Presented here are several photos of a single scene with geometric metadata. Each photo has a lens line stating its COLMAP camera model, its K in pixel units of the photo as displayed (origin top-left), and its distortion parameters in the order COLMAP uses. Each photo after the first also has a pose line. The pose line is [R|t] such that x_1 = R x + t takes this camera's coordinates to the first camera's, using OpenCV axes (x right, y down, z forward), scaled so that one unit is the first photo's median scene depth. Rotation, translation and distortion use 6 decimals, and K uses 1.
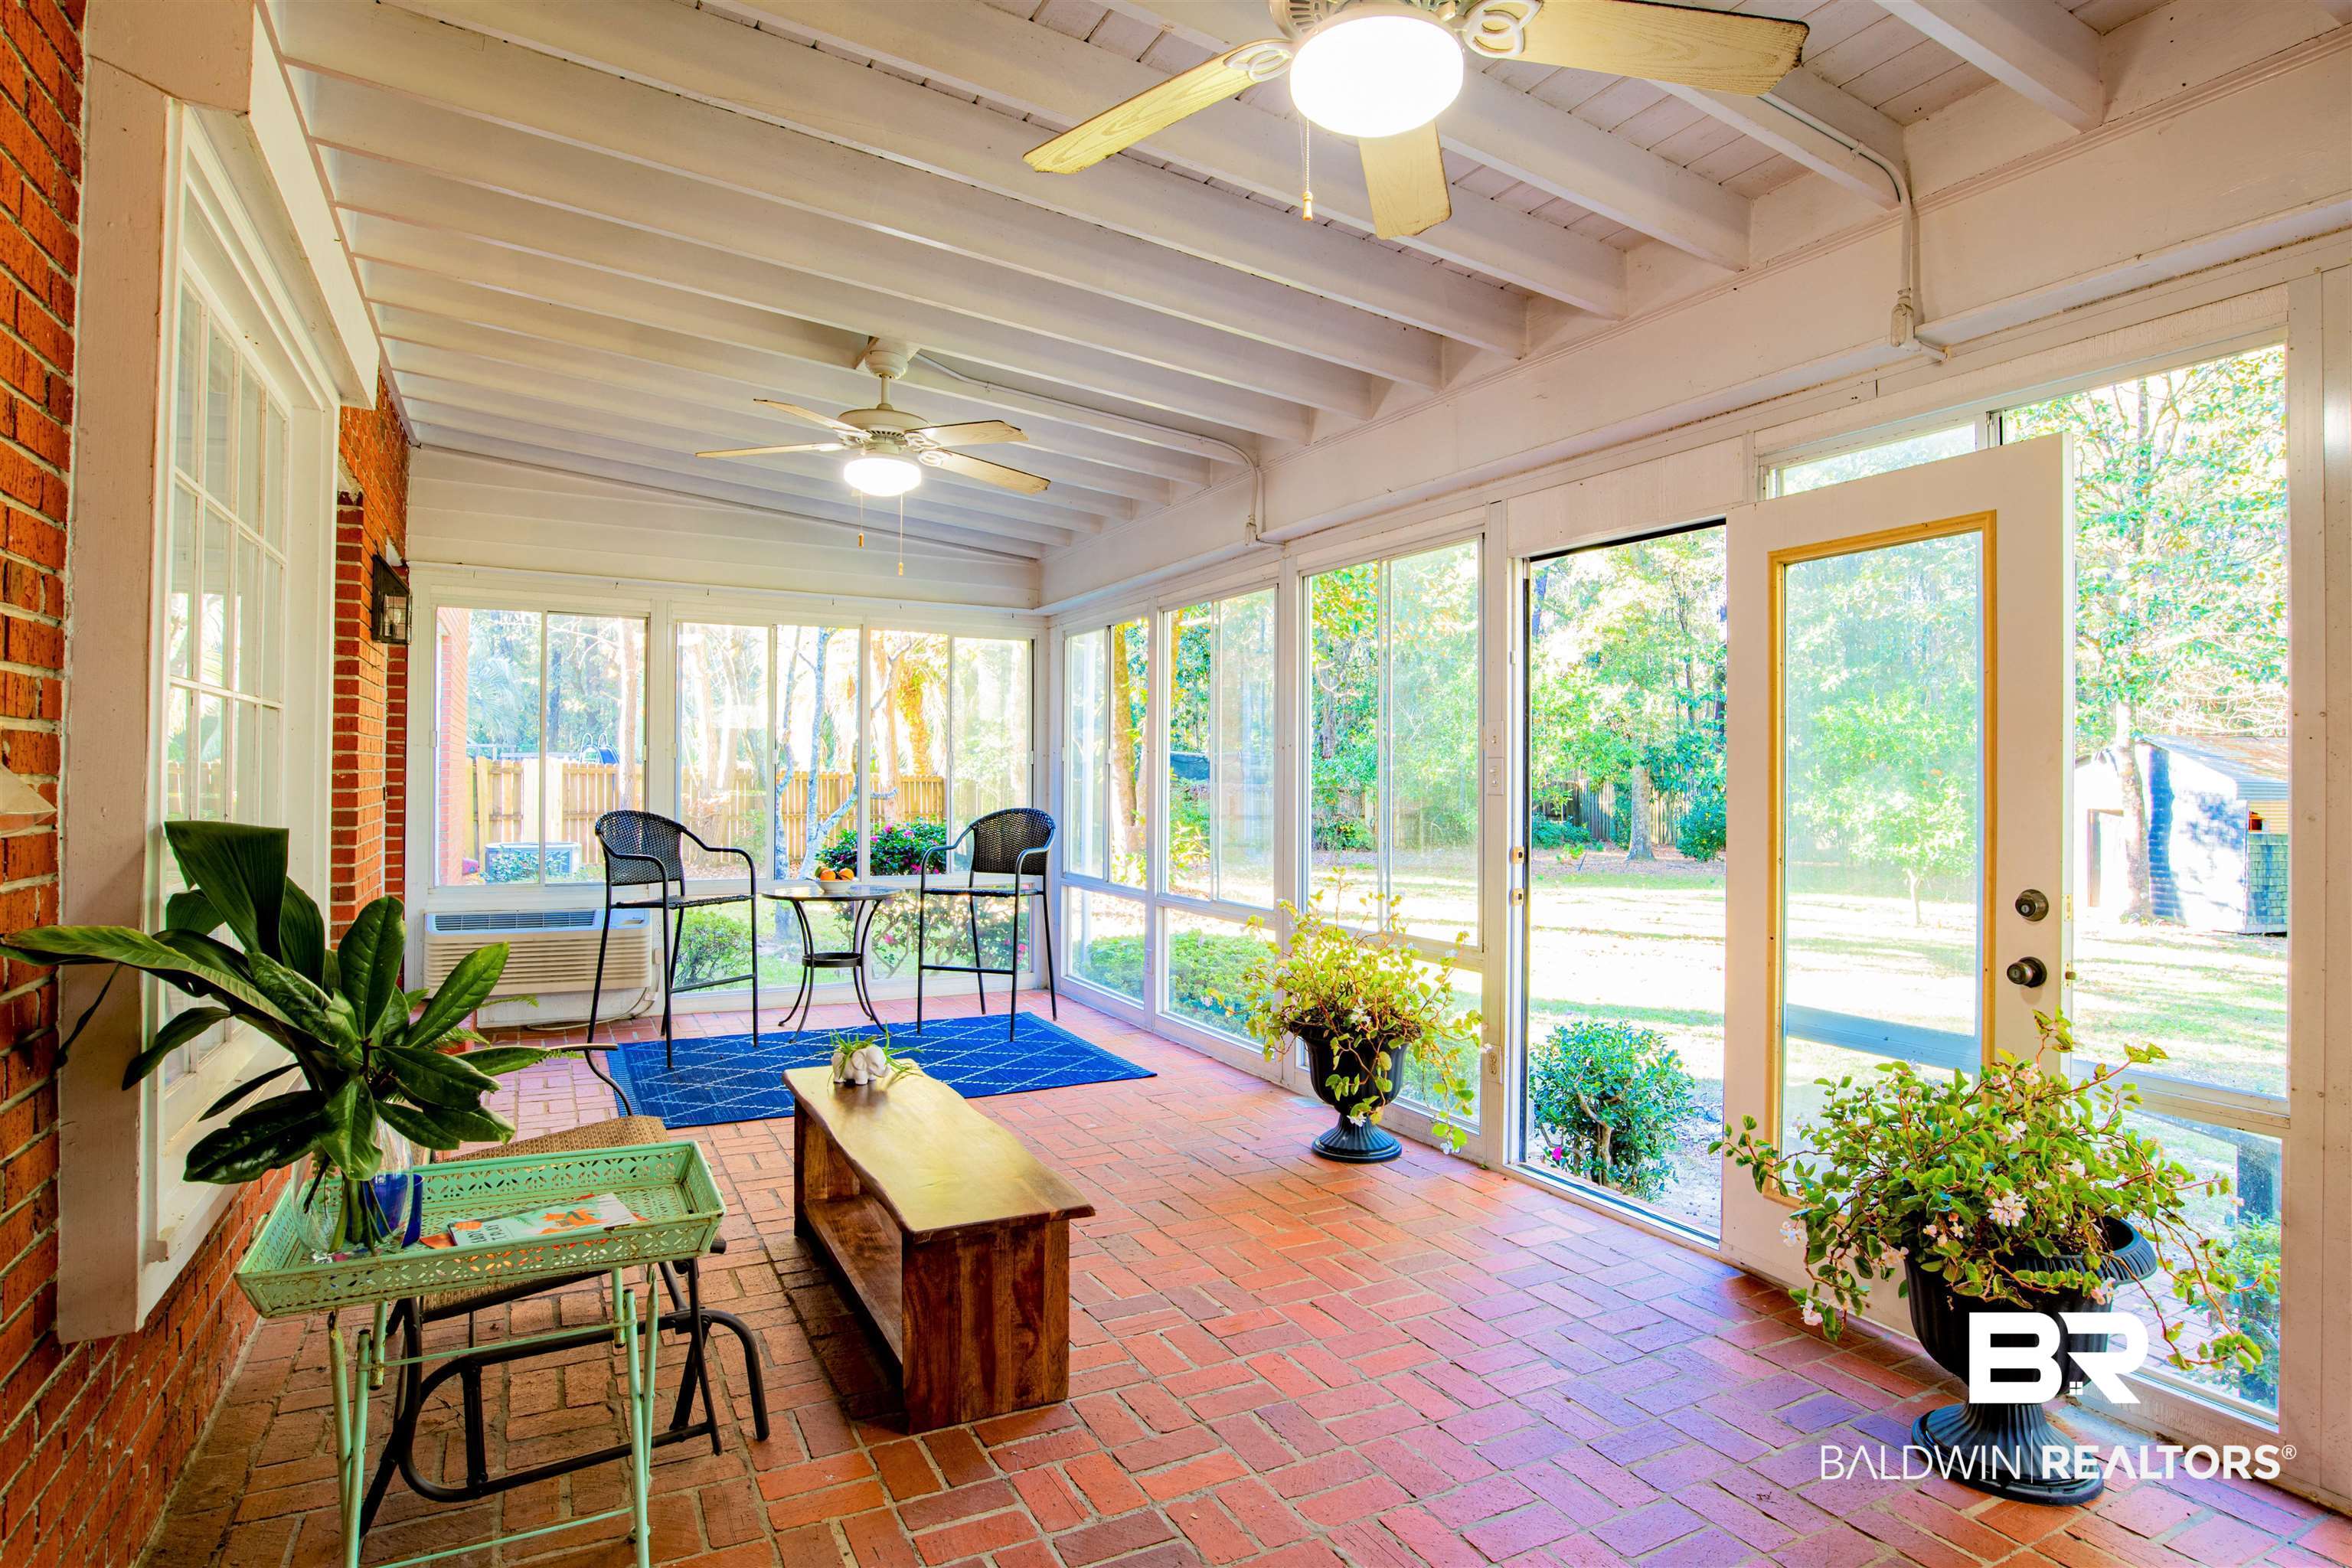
lens RADIAL K [[1247.4, 0, 1182.4], [0, 1247.4, 775.6], [0, 0, 1]] dist [-0.001717, 0.000937]
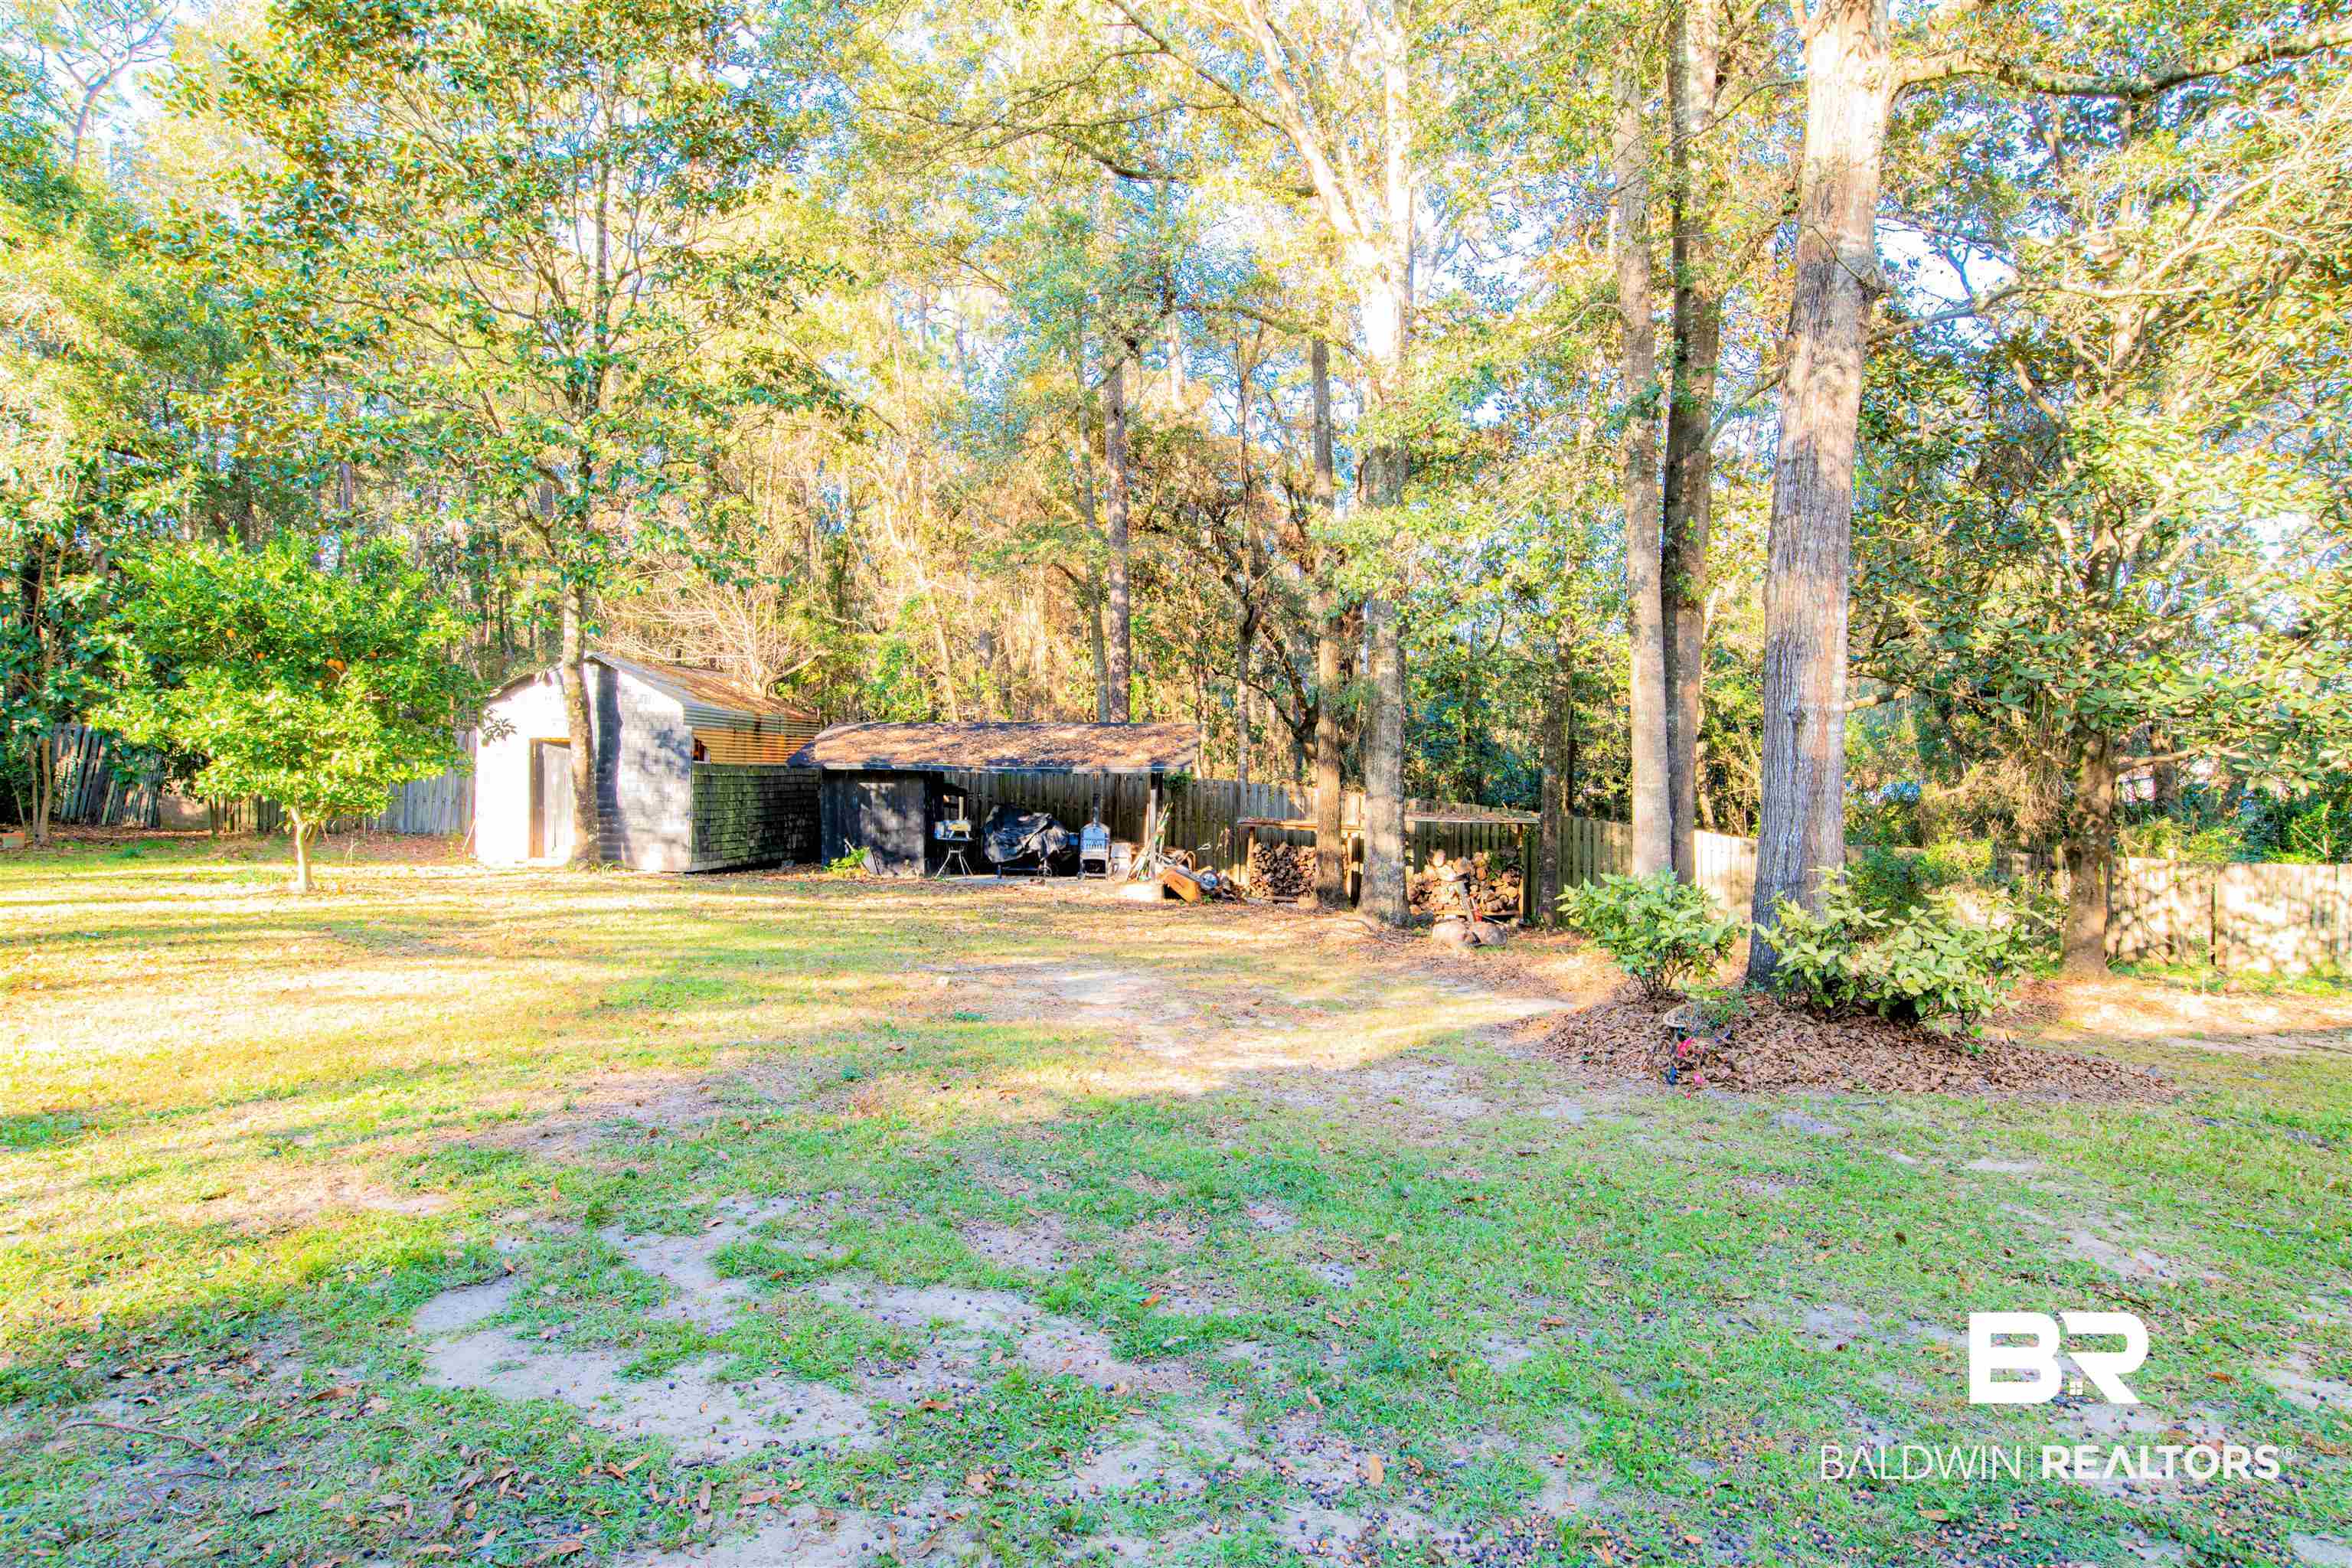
lens RADIAL K [[1247.4, 0, 1183.0], [0, 1247.4, 778.6], [0, 0, 1]] dist [-0.001717, 0.000937]
pose [[0.431662, -0.003817, 0.902027, 0.184297], [-0.007978, 0.999936, 0.008049, 0.047708], [-0.902000, -0.010671, 0.431604, 0.279648]]
